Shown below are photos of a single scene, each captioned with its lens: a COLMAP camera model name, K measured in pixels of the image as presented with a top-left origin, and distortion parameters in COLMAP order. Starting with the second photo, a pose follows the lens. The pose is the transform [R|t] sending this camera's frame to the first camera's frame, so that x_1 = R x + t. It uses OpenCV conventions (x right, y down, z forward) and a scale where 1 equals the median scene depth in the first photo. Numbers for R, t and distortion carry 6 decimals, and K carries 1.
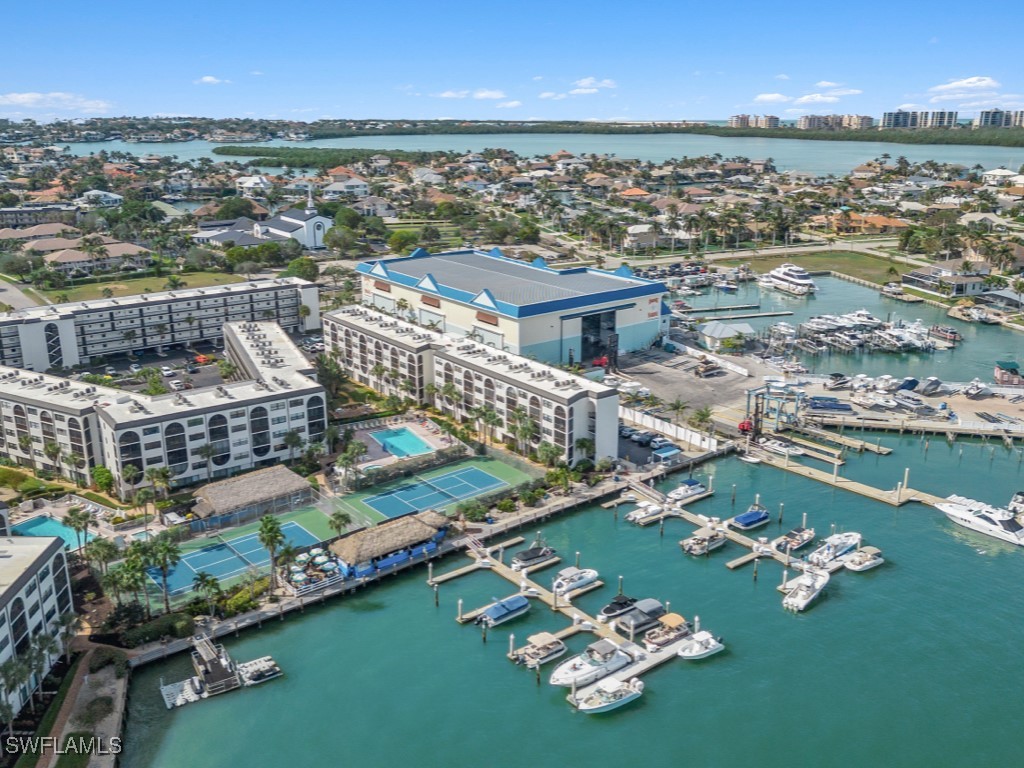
lens RADIAL K [[943.6, 0, 509.4], [0, 943.6, 387.7], [0, 0, 1]] dist [0.117806, -0.175529]
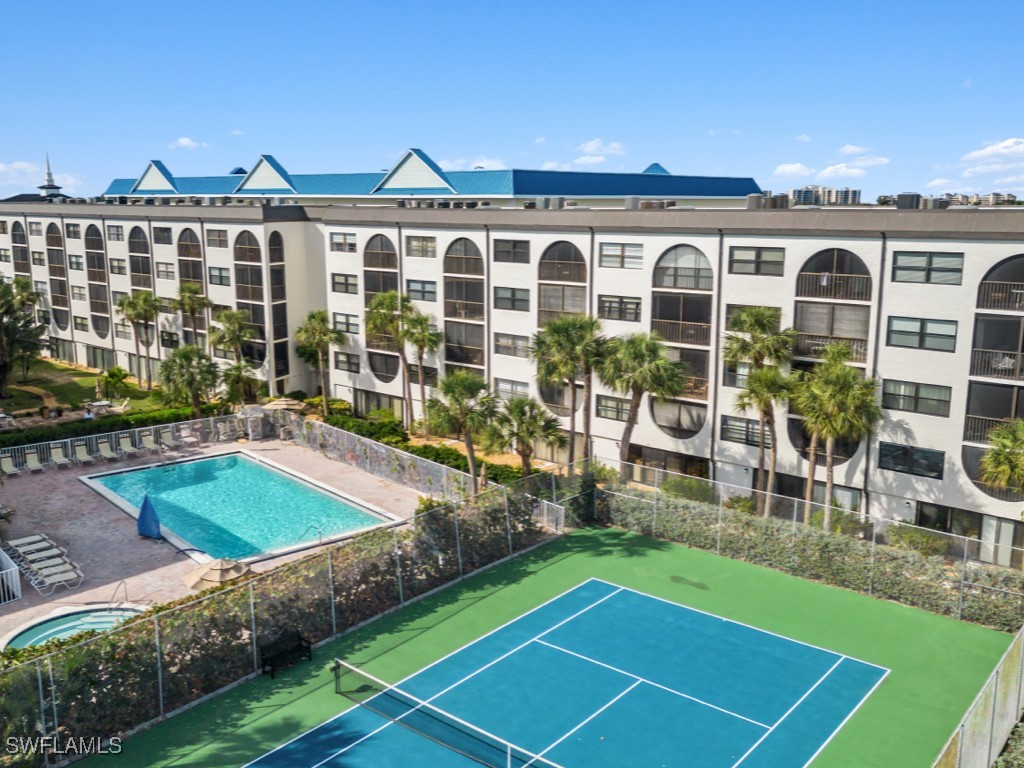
lens RADIAL K [[943.6, 0, 509.4], [0, 943.6, 387.7], [0, 0, 1]] dist [0.117806, -0.175529]
pose [[0.979346, -0.030332, 0.199904, -0.085403], [0.051473, 0.993510, -0.101427, 0.054091], [-0.195530, 0.109622, 0.974552, 0.698625]]
